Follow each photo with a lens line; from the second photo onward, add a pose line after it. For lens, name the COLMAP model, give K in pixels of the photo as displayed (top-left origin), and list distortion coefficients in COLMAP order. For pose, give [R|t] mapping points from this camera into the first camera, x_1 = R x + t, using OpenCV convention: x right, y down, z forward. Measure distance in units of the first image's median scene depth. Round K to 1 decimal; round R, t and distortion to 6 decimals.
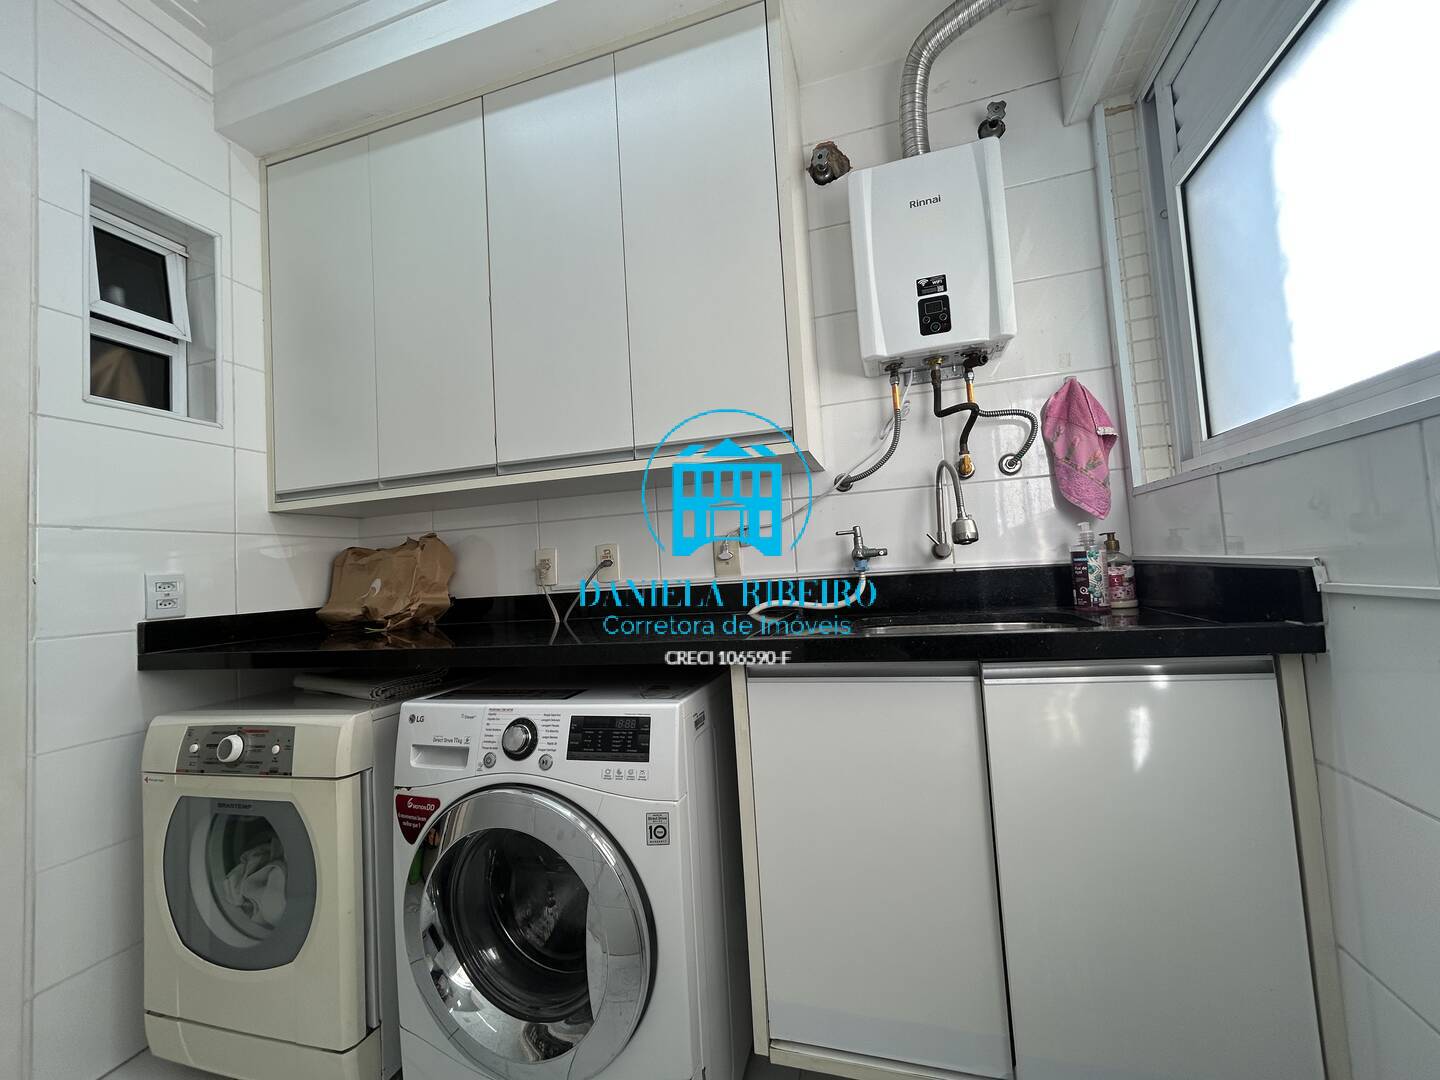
lens RADIAL K [[584.0, 0, 723.8], [0, 584.0, 537.9], [0, 0, 1]] dist [-0.002489, 0.001473]
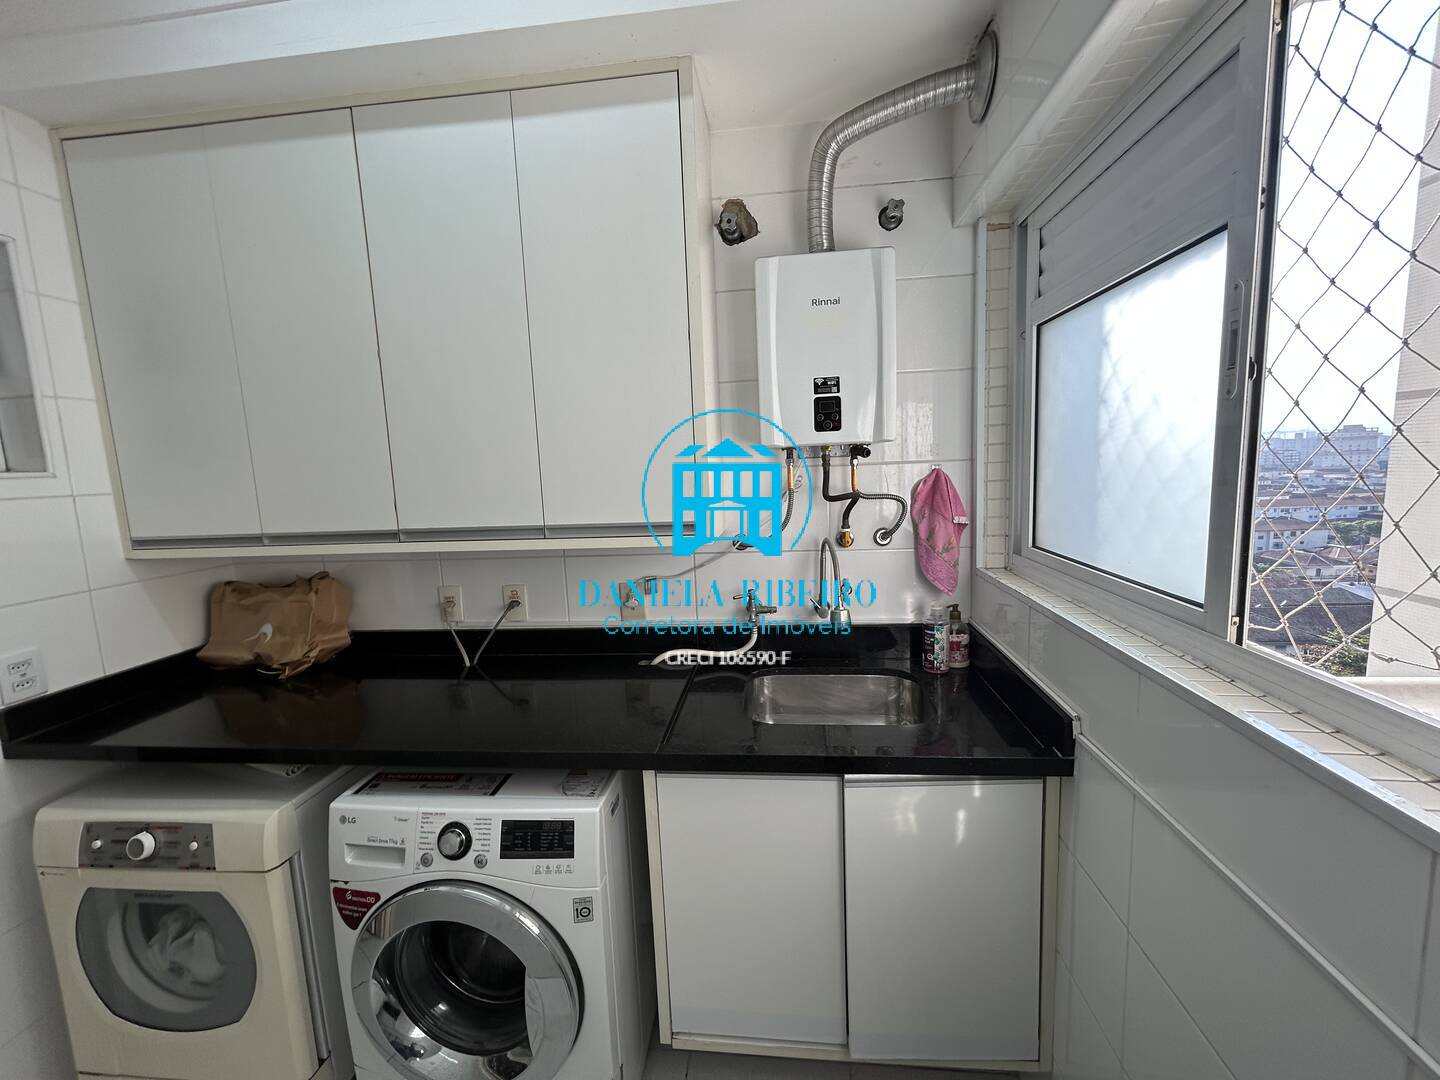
lens RADIAL K [[584.0, 0, 724.1], [0, 584.0, 542.8], [0, 0, 1]] dist [-0.002489, 0.001473]
pose [[0.983377, -0.002935, 0.181552, -0.029500], [-0.027924, 0.985531, 0.167182, -0.319351], [-0.179416, -0.169472, 0.969066, -0.067073]]
